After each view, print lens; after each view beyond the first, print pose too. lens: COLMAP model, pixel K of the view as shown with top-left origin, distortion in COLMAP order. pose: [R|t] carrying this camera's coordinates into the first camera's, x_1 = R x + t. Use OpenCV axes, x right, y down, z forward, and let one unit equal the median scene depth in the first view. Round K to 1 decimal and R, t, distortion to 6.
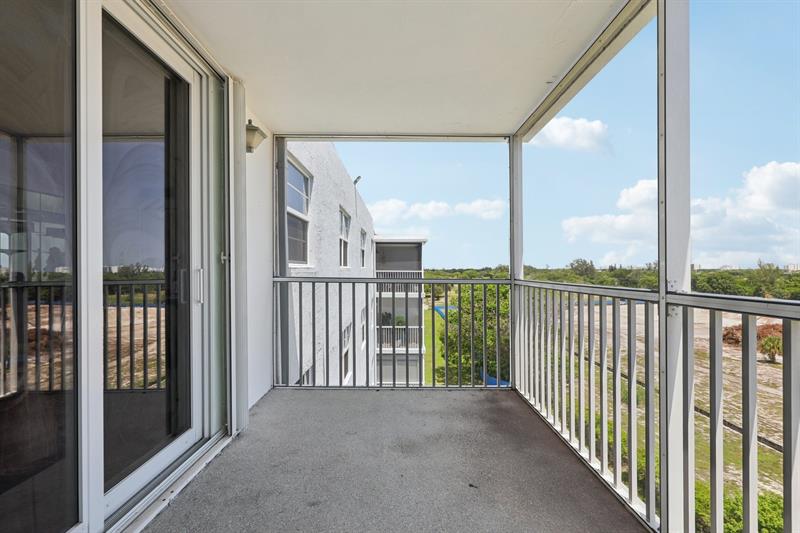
lens RADIAL K [[372.1, 0, 400.0], [0, 372.1, 267.3], [0, 0, 1]] dist [0.001349, -0.000151]
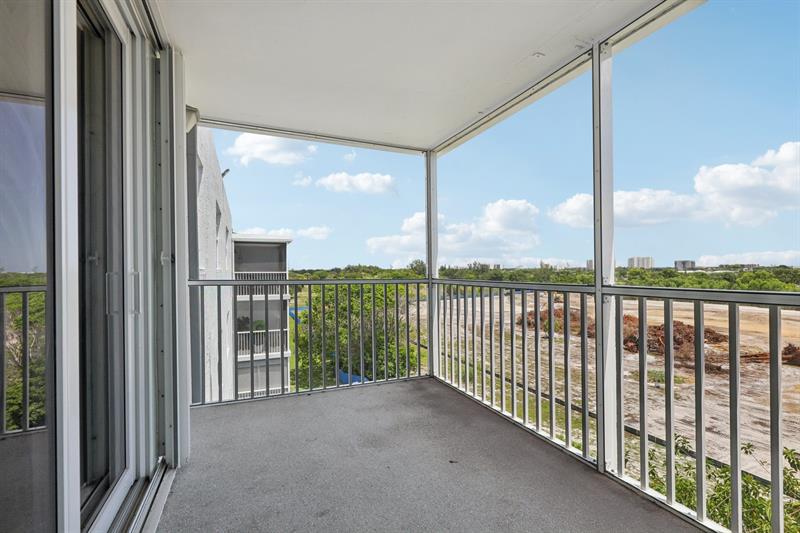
lens RADIAL K [[365.8, 0, 400.0], [0, 365.8, 266.5], [0, 0, 1]] dist [0.001806, -0.000042]
pose [[0.919665, -0.003091, 0.392692, -0.163221], [0.004601, 0.999985, -0.002903, -0.001295], [-0.392677, 0.004476, 0.919665, 0.016484]]
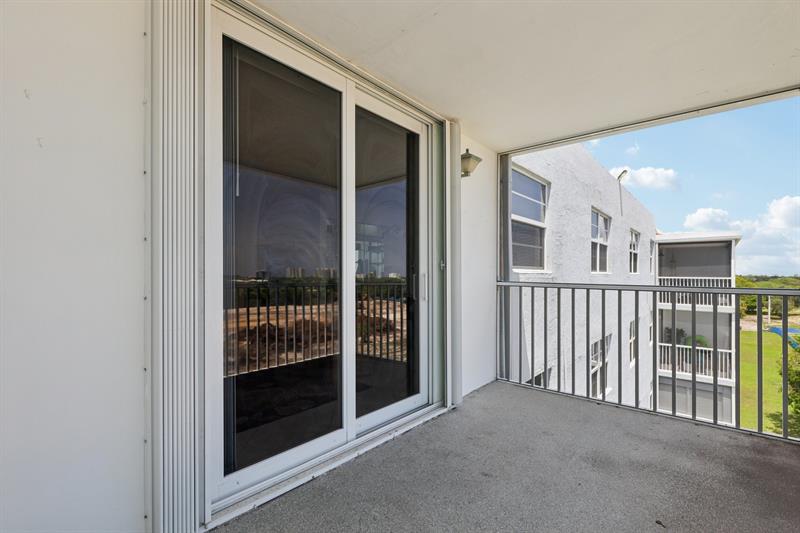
lens RADIAL K [[366.4, 0, 404.9], [0, 366.4, 275.6], [0, 0, 1]] dist [0.000812, 0.000038]
pose [[0.763500, 0.004951, -0.645789, 0.122473], [-0.000510, 0.999975, 0.007063, 0.000570], [0.645808, -0.005063, 0.763483, -0.015920]]
